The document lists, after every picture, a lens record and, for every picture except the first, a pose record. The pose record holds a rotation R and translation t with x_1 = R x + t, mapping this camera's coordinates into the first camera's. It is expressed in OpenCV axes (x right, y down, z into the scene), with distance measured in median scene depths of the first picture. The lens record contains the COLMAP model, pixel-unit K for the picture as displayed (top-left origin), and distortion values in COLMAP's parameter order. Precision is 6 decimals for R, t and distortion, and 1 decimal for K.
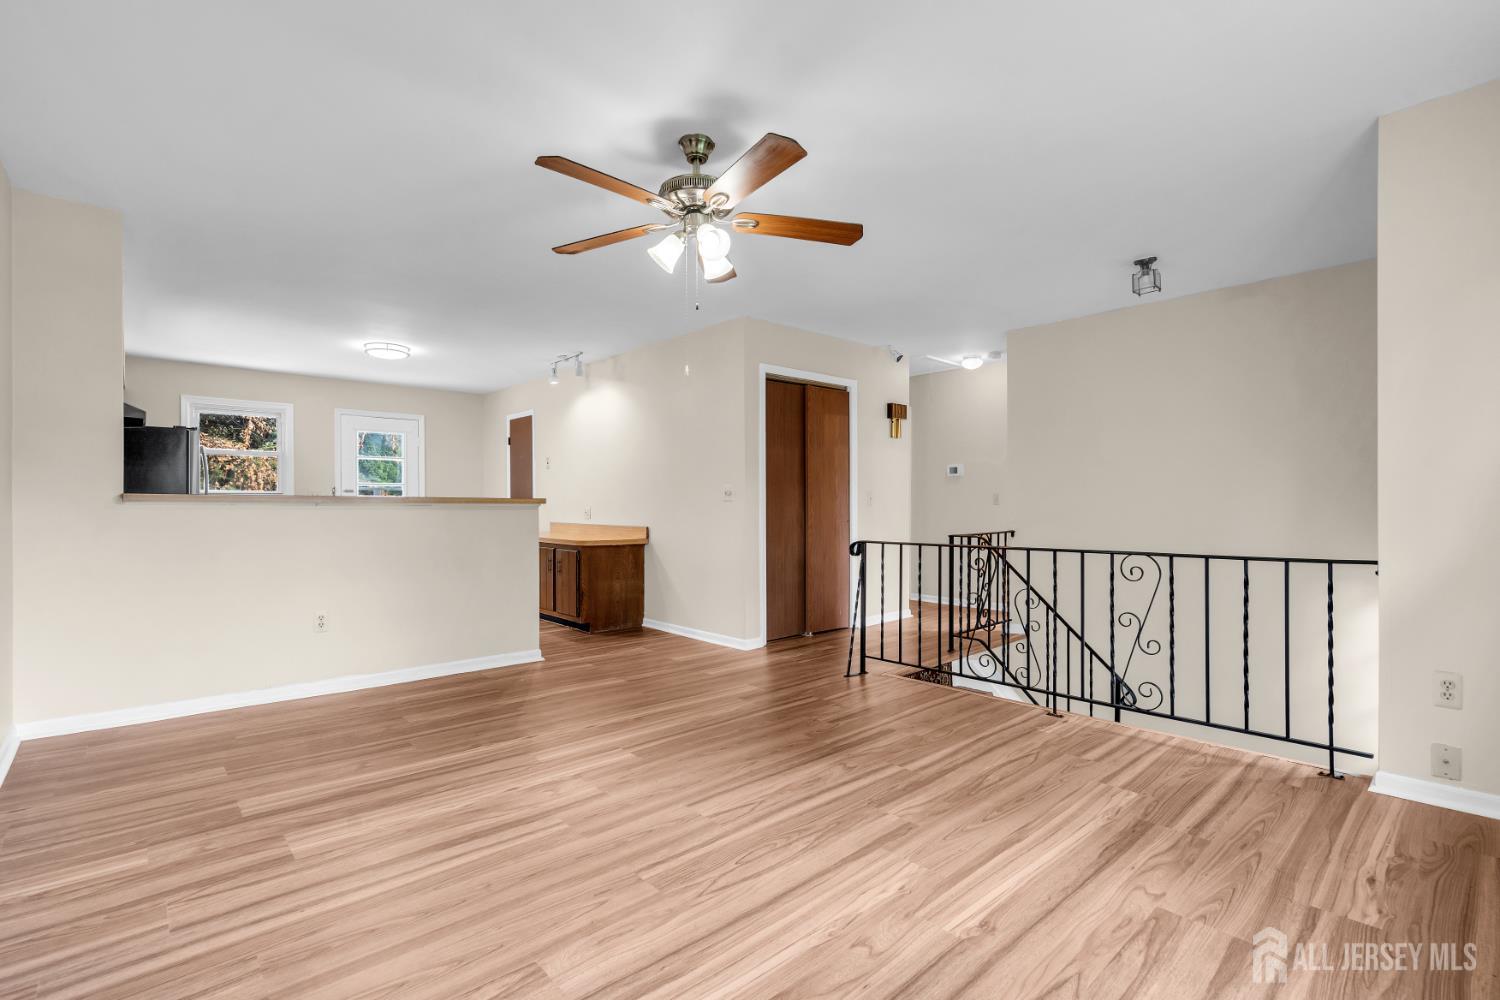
lens RADIAL K [[684.5, 0, 749.5], [0, 684.5, 510.8], [0, 0, 1]] dist [-0.004594, 0.001746]
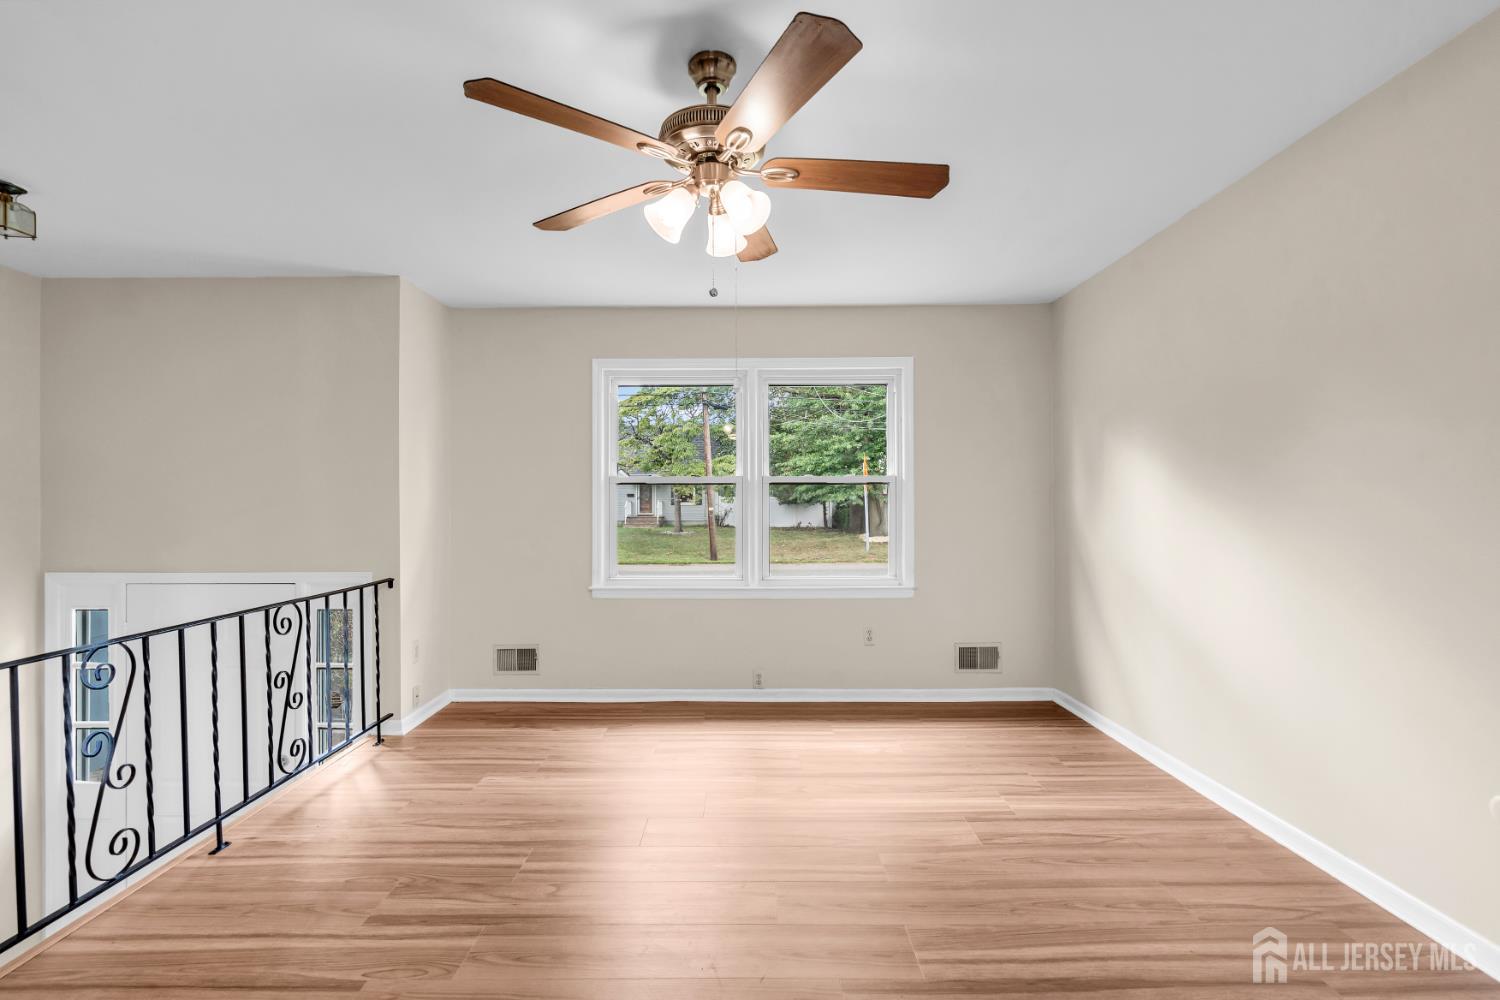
lens RADIAL K [[684.5, 0, 744.8], [0, 684.5, 502.4], [0, 0, 1]] dist [-0.004594, 0.001746]
pose [[-0.740968, 0.009363, 0.671475, -0.391409], [0.013430, 0.999909, 0.000878, -0.049750], [-0.671406, 0.009669, -0.741026, 1.016847]]
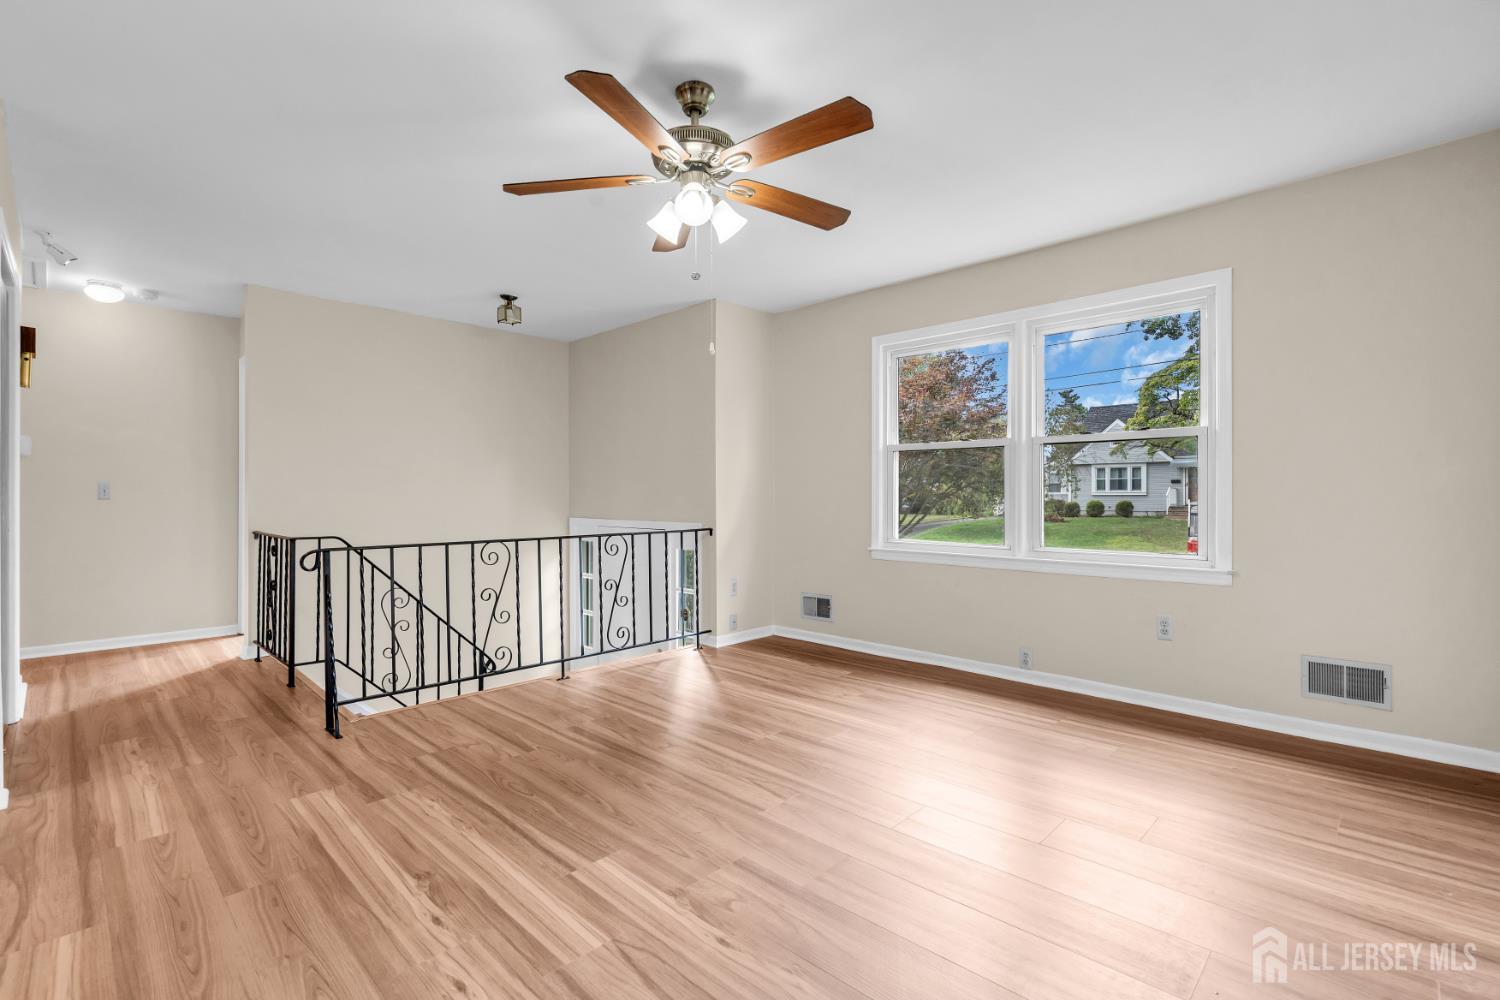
lens RADIAL K [[684.5, 0, 732.3], [0, 684.5, 499.4], [0, 0, 1]] dist [-0.004594, 0.001746]
pose [[-0.051215, 0.000324, 0.998688, -0.648838], [0.010374, 0.999946, 0.000207, -0.003977], [-0.998634, 0.010371, -0.051216, 0.673794]]
